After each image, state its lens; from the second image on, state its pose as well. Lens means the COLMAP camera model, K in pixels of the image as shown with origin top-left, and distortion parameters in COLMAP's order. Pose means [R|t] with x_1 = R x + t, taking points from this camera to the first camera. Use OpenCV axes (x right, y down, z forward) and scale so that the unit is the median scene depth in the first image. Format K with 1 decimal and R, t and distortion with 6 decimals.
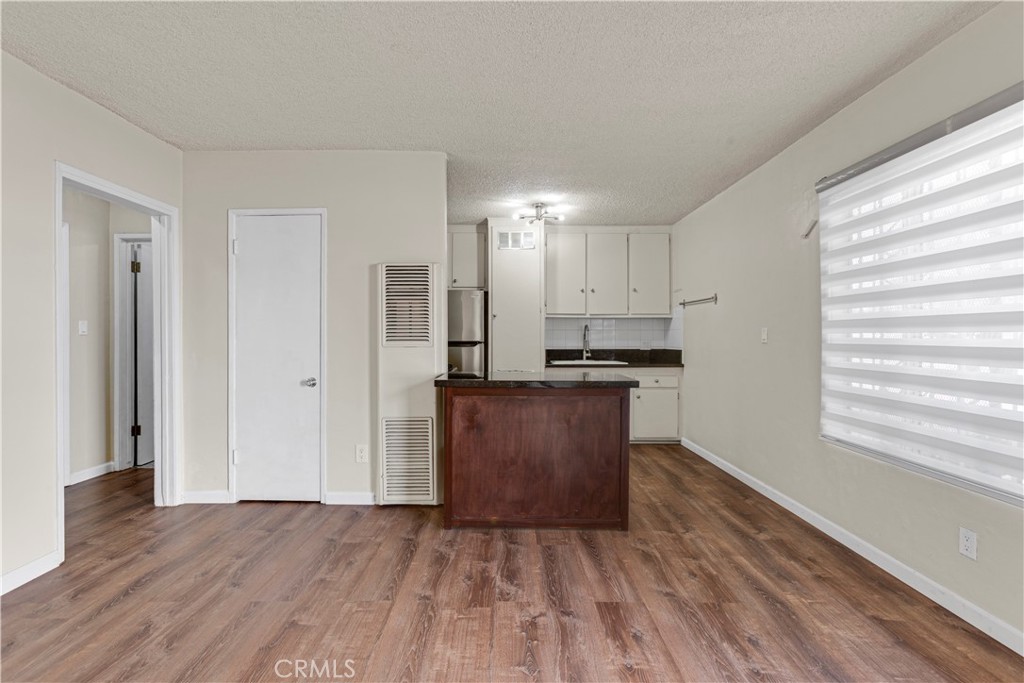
lens RADIAL K [[479.2, 0, 512.0], [0, 479.2, 341.5], [0, 0, 1]] dist [-0.030852, 0.024928]
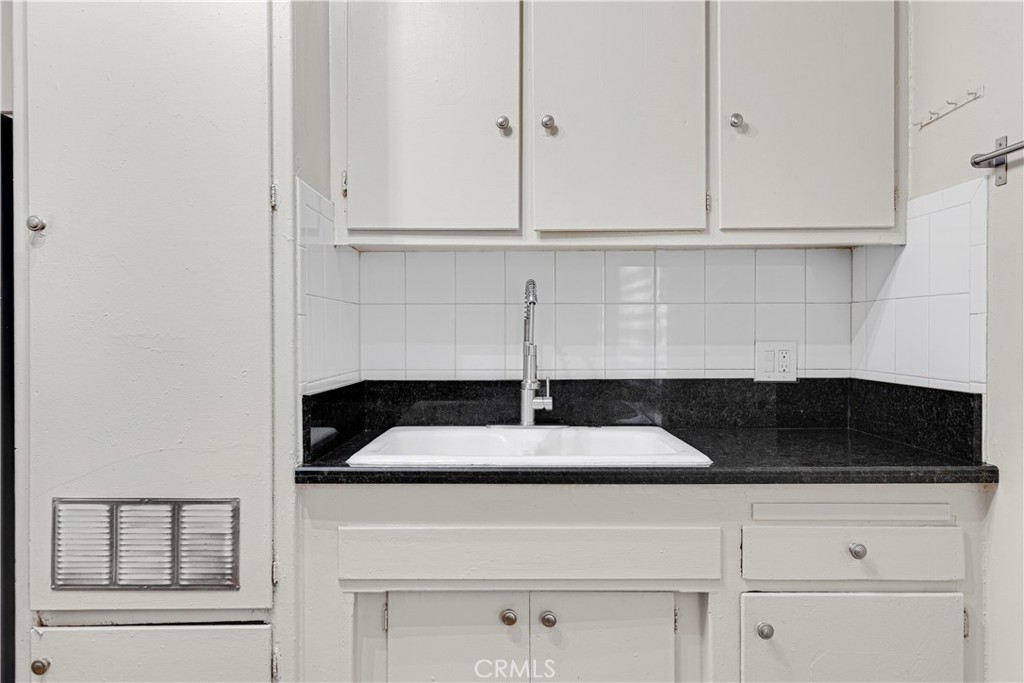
lens RADIAL K [[695.8, 0, 507.9], [0, 695.8, 335.3], [0, 0, 1]] dist [0.002796, 0.003409]
pose [[0.999340, -0.002601, -0.036226, 0.266715], [0.002495, 0.999992, -0.002970, -0.010588], [0.036233, 0.002878, 0.999339, 1.115260]]
